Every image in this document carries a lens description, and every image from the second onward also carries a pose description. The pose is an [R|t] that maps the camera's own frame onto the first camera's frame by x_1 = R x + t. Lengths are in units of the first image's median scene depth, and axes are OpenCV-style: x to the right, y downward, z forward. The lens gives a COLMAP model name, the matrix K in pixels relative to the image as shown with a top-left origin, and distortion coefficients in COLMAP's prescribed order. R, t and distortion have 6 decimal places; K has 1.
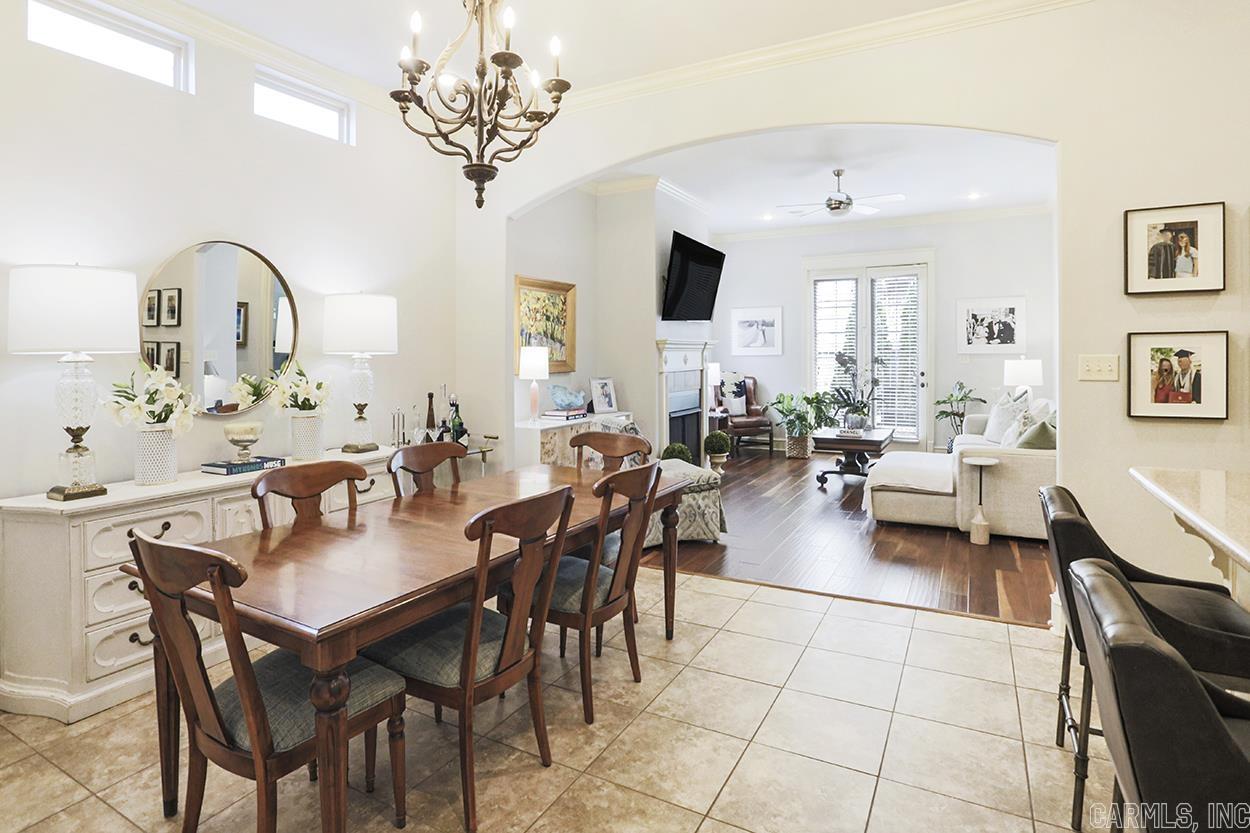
lens RADIAL K [[656.1, 0, 629.3], [0, 656.1, 341.6], [0, 0, 1]] dist [-0.052858, 0.012196]
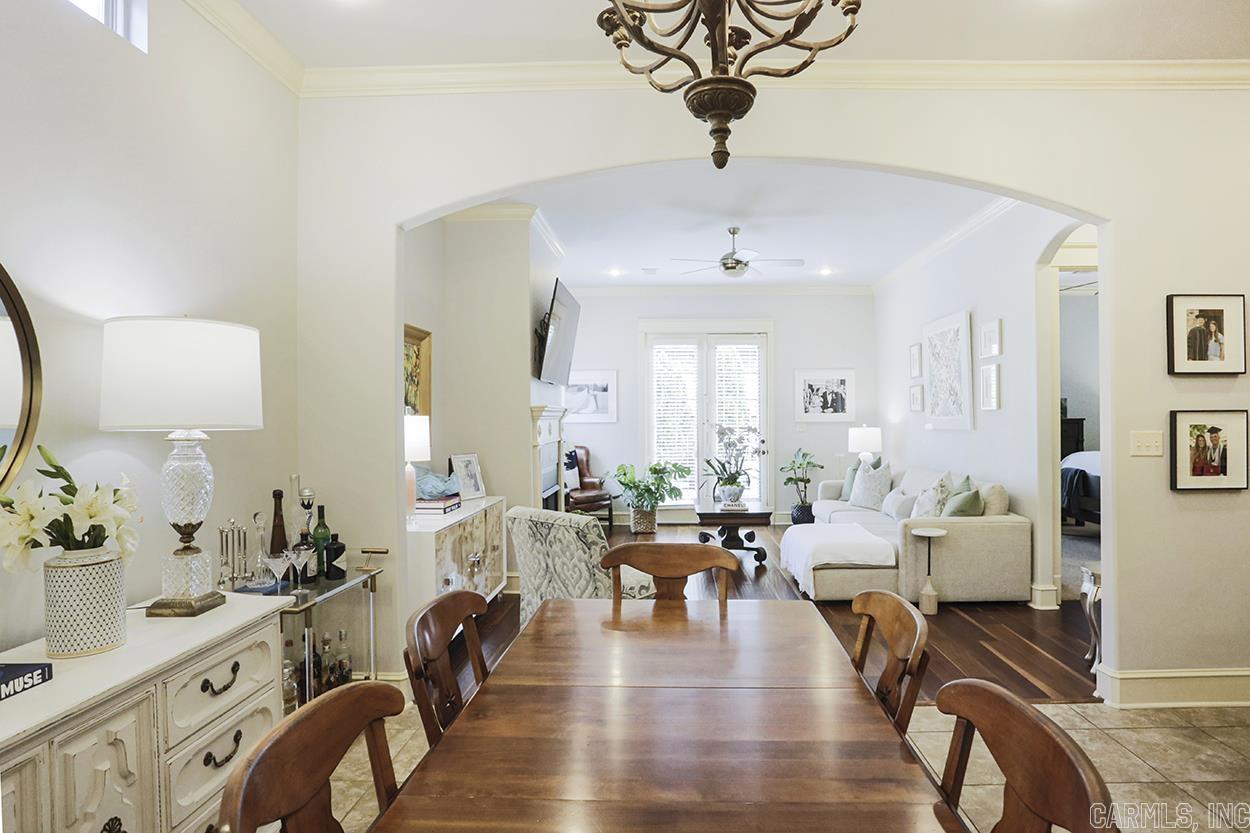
lens RADIAL K [[656.1, 0, 698.7], [0, 656.1, 412.2], [0, 0, 1]] dist [-0.052858, 0.012196]
pose [[0.874556, 0.006644, 0.484879, -0.236848], [-0.012137, 0.999893, 0.008191, -0.005626], [-0.484773, -0.013048, 0.874543, 0.258712]]
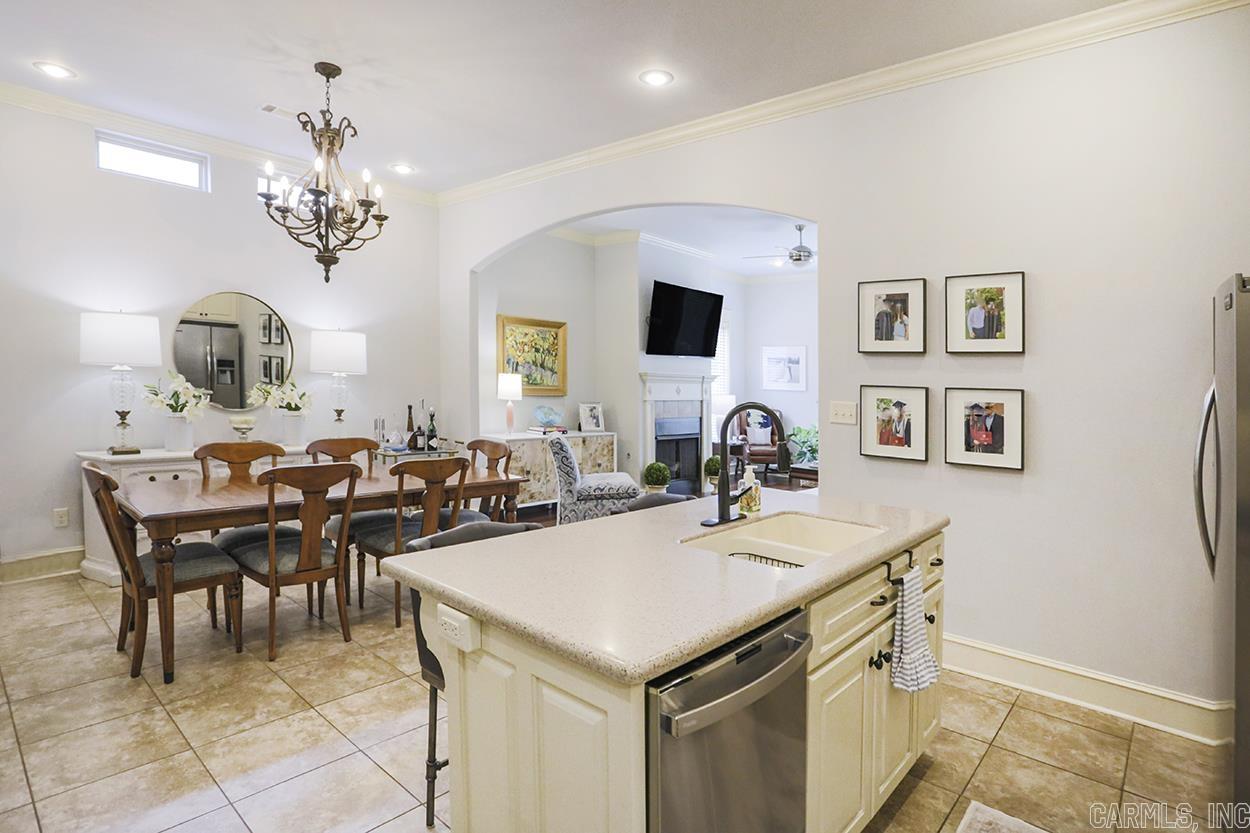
lens RADIAL K [[656.1, 0, 650.9], [0, 656.1, 395.5], [0, 0, 1]] dist [-0.052858, 0.012196]
pose [[0.980979, 0.051907, -0.187046, 0.359033], [-0.044163, 0.997995, 0.045333, -0.018003], [0.189024, -0.036210, 0.981305, -0.160997]]
